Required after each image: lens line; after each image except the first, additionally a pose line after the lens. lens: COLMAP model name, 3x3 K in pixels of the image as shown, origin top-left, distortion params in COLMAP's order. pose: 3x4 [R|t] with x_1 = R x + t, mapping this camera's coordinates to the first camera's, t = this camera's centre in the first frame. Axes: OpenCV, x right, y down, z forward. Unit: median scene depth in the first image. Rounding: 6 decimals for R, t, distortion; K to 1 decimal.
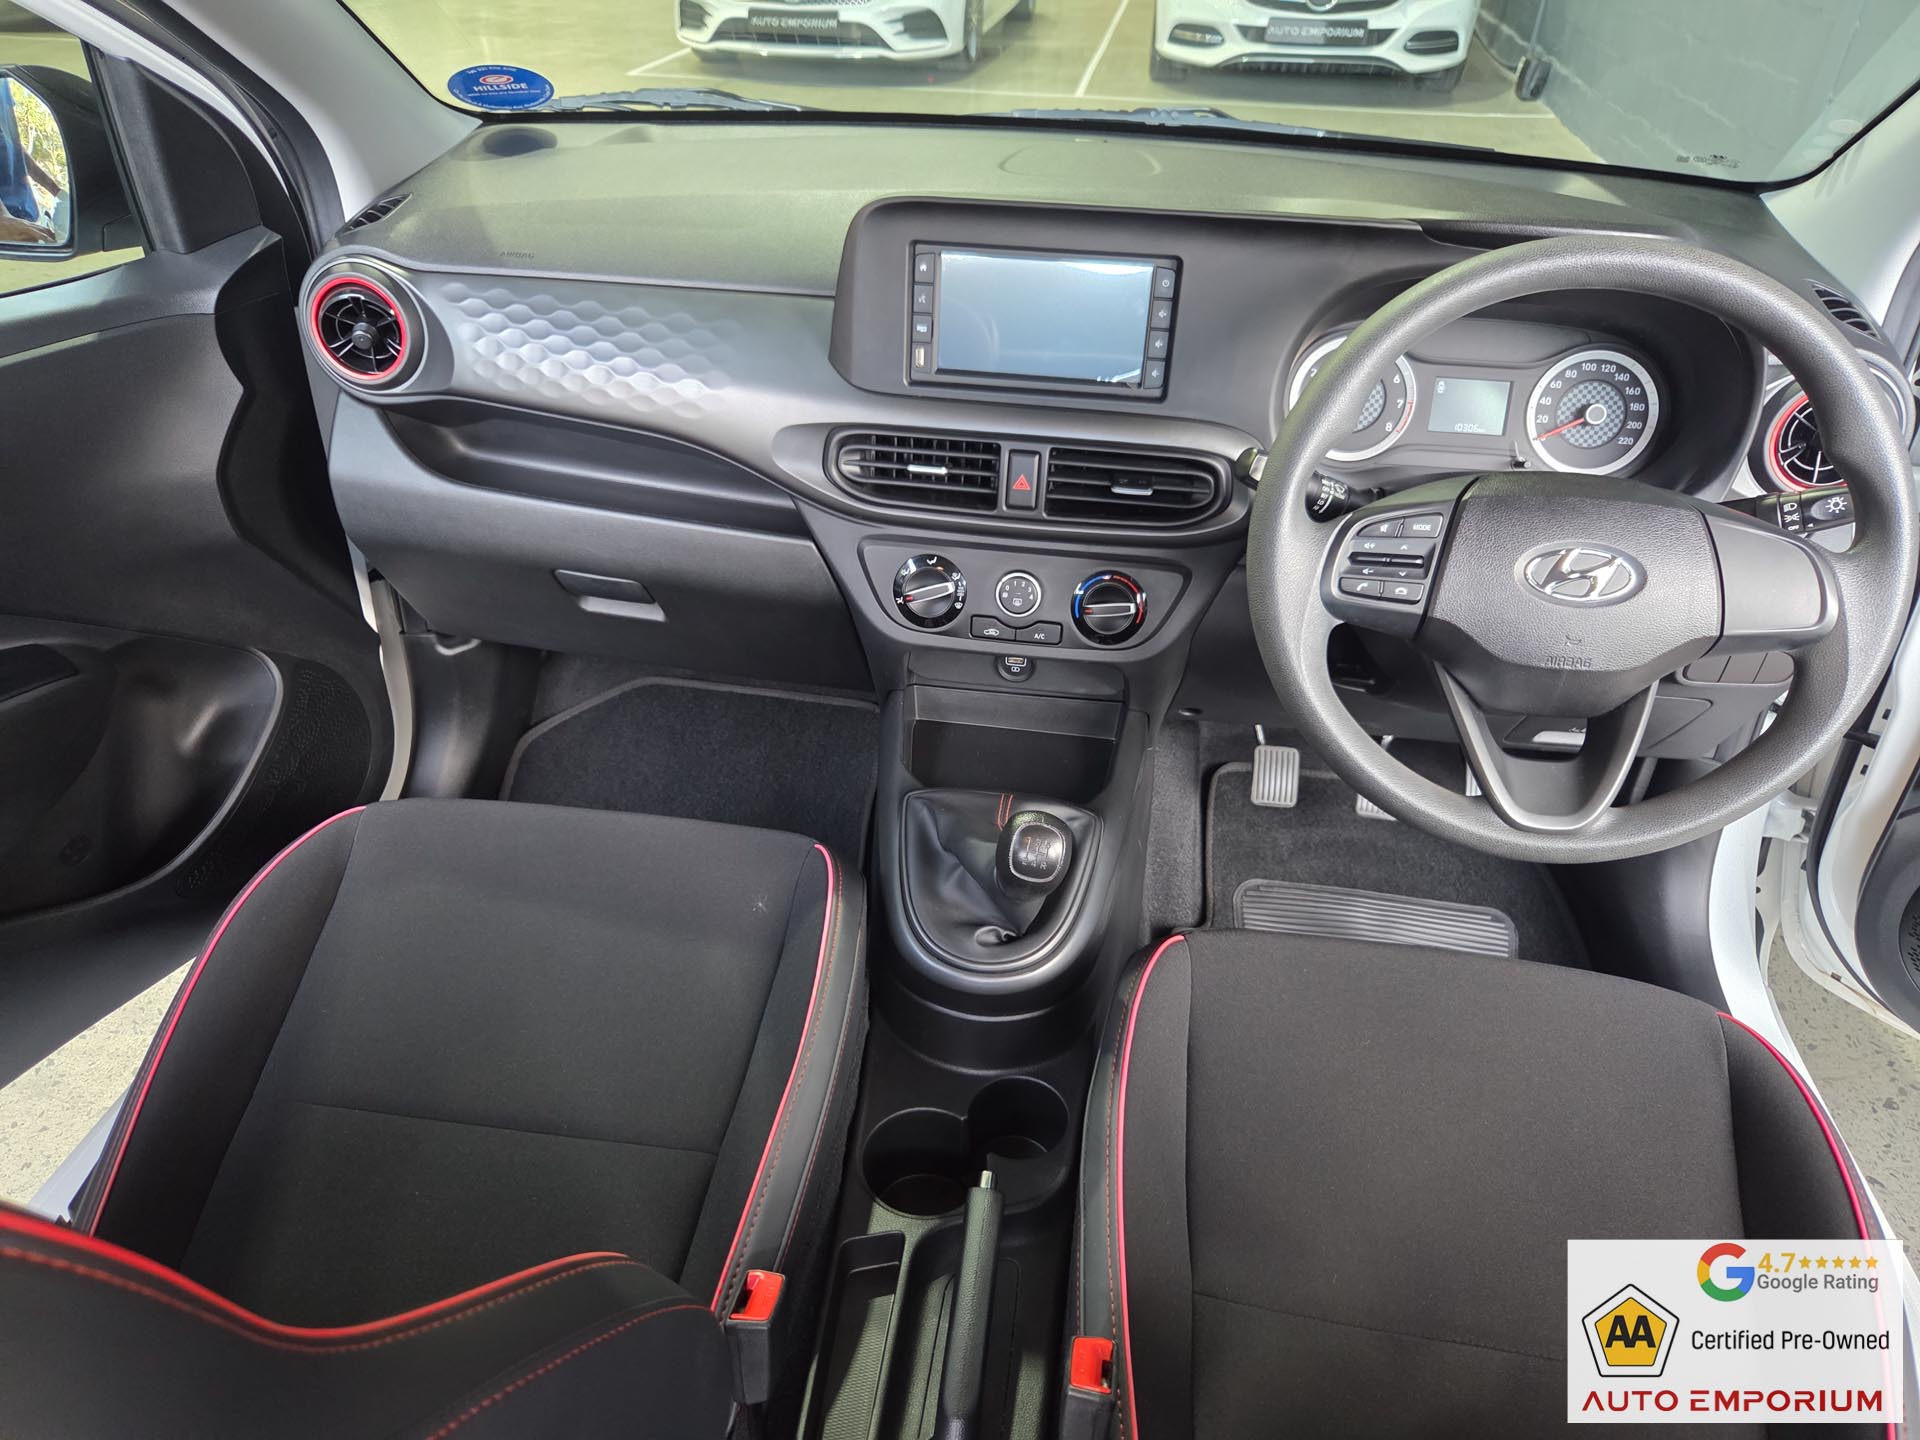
lens RADIAL K [[1286.4, 0, 960.0], [0, 1286.4, 720.0], [0, 0, 1]] dist [0.064032, -0.062816]
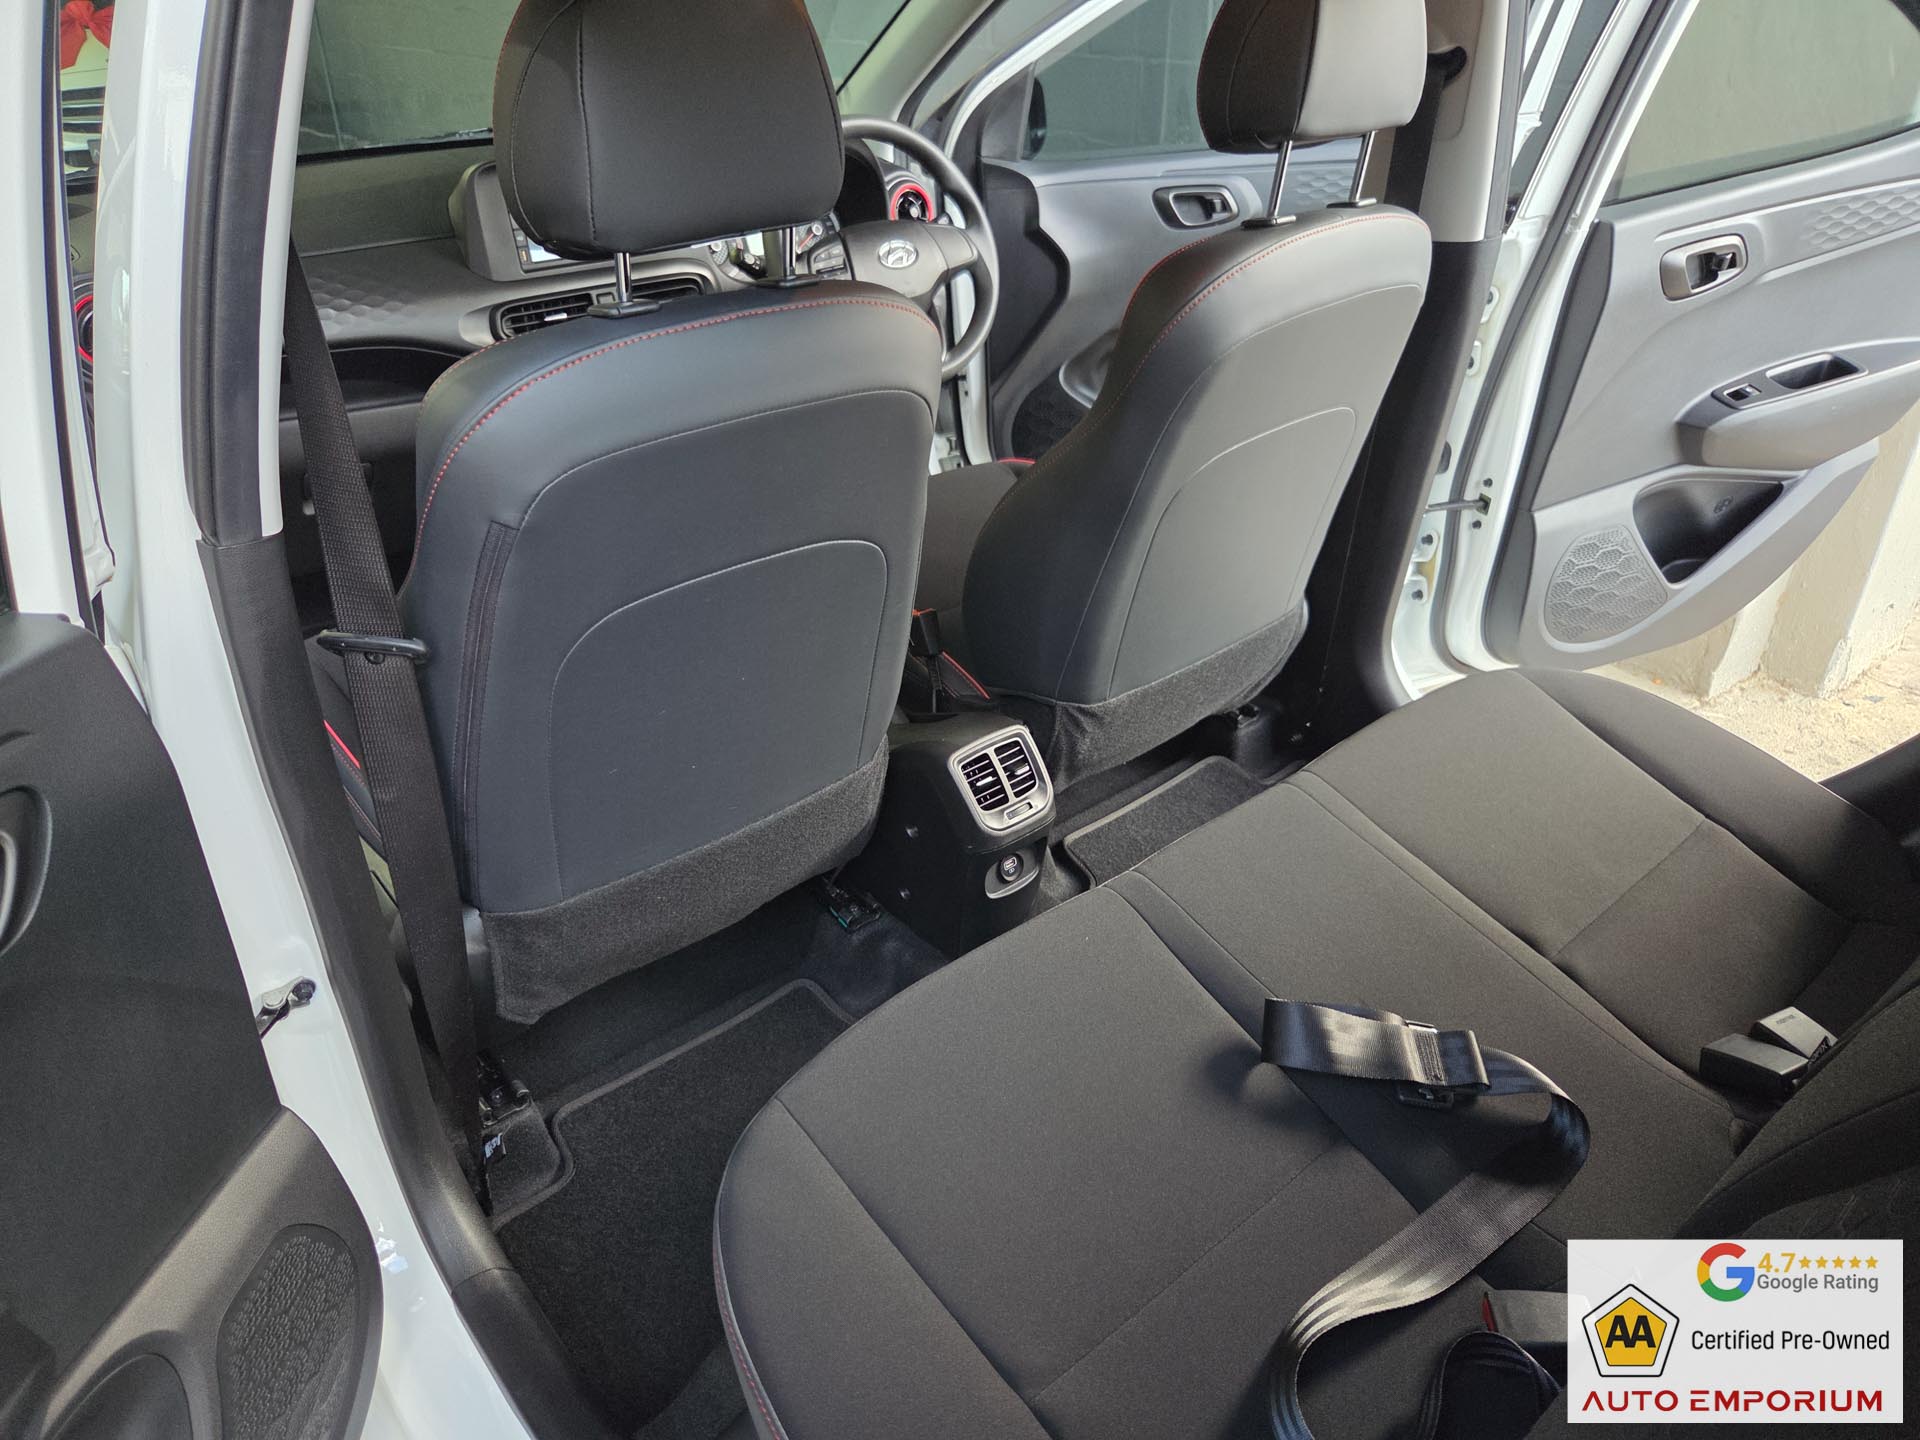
lens RADIAL K [[1286.4, 0, 960.0], [0, 1286.4, 720.0], [0, 0, 1]] dist [0.064032, -0.062816]
pose [[0.660679, -0.408174, 0.629997, -0.923420], [0.447793, 0.887873, 0.105650, 0.318380], [-0.602481, 0.212308, 0.769377, -0.503767]]
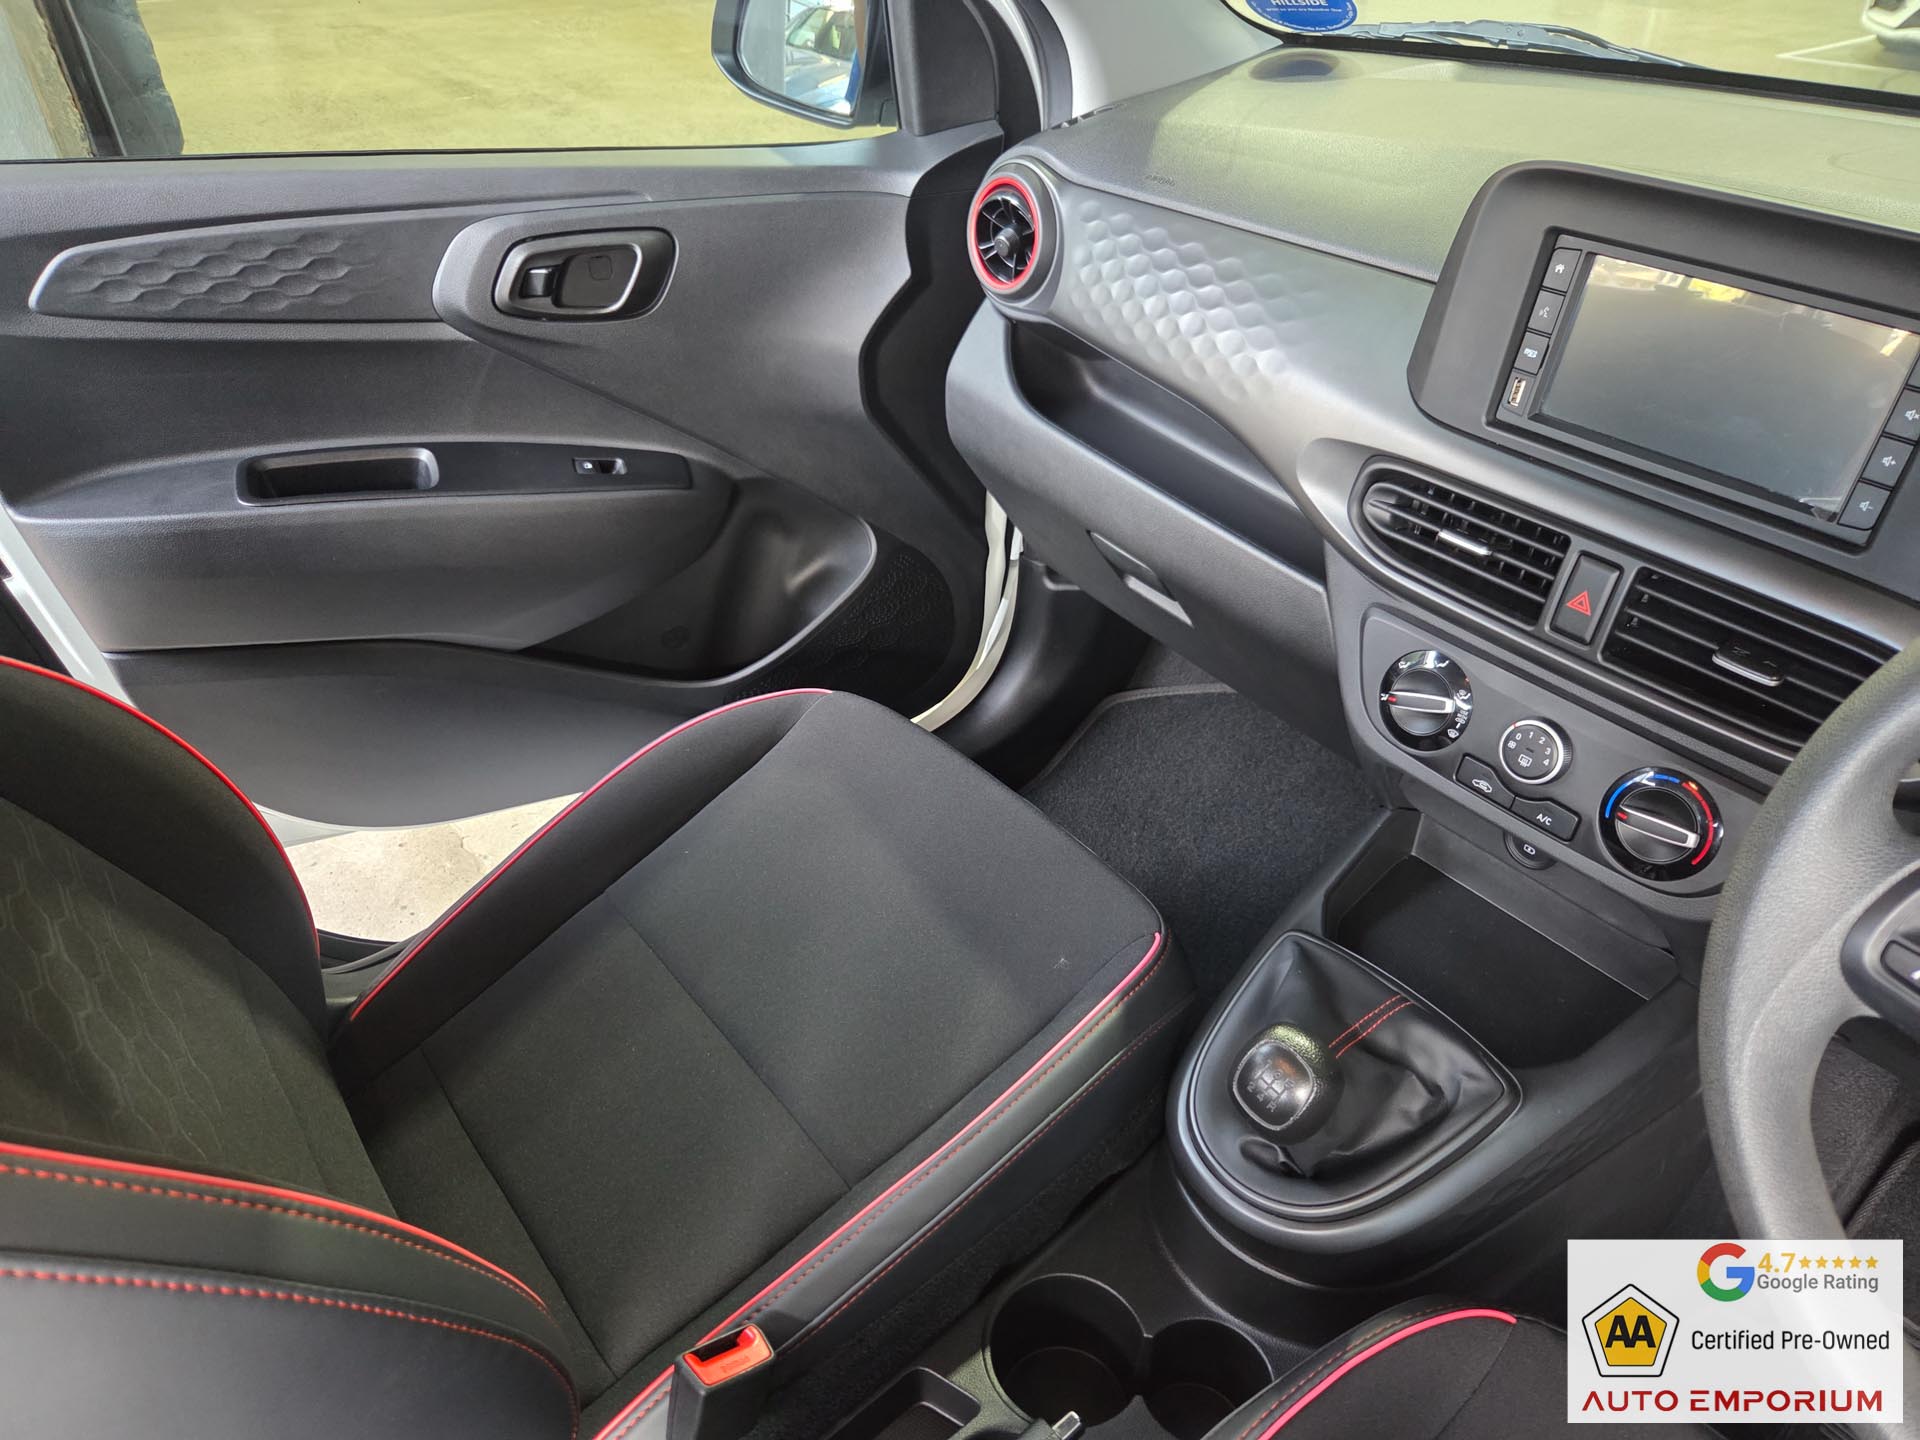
lens RADIAL K [[1307.2, 0, 963.1], [0, 1307.2, 732.5], [0, 0, 1]] dist [0.054892, -0.055064]
pose [[0.725831, 0.385457, -0.569730, 0.221630], [-0.372871, 0.916480, 0.145020, -0.094173], [0.578046, 0.107176, 0.808935, 0.239364]]
